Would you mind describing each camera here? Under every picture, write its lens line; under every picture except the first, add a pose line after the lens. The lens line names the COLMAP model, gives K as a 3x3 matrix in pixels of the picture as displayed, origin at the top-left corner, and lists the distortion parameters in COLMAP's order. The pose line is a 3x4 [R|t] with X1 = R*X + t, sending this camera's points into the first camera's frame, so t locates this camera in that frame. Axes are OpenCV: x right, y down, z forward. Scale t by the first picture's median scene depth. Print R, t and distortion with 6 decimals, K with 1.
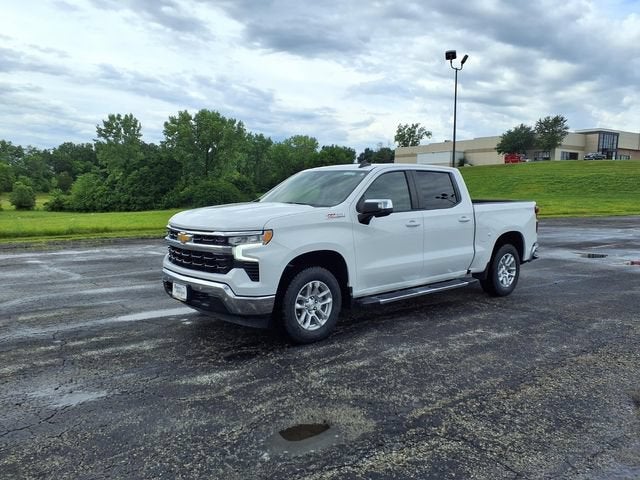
lens RADIAL K [[511.5, 0, 317.0], [0, 511.5, 246.6], [0, 0, 1]] dist [0.063721, -0.082267]
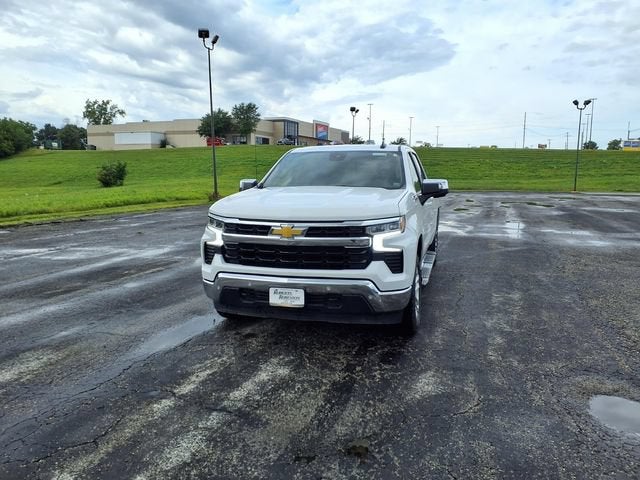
lens RADIAL K [[511.5, 0, 317.6], [0, 511.5, 251.0], [0, 0, 1]] dist [0.063721, -0.082267]
pose [[0.835027, -0.093775, 0.542158, -0.570723], [0.070242, 0.995475, 0.063996, -0.030718], [-0.545706, -0.015356, 0.837836, 0.252460]]
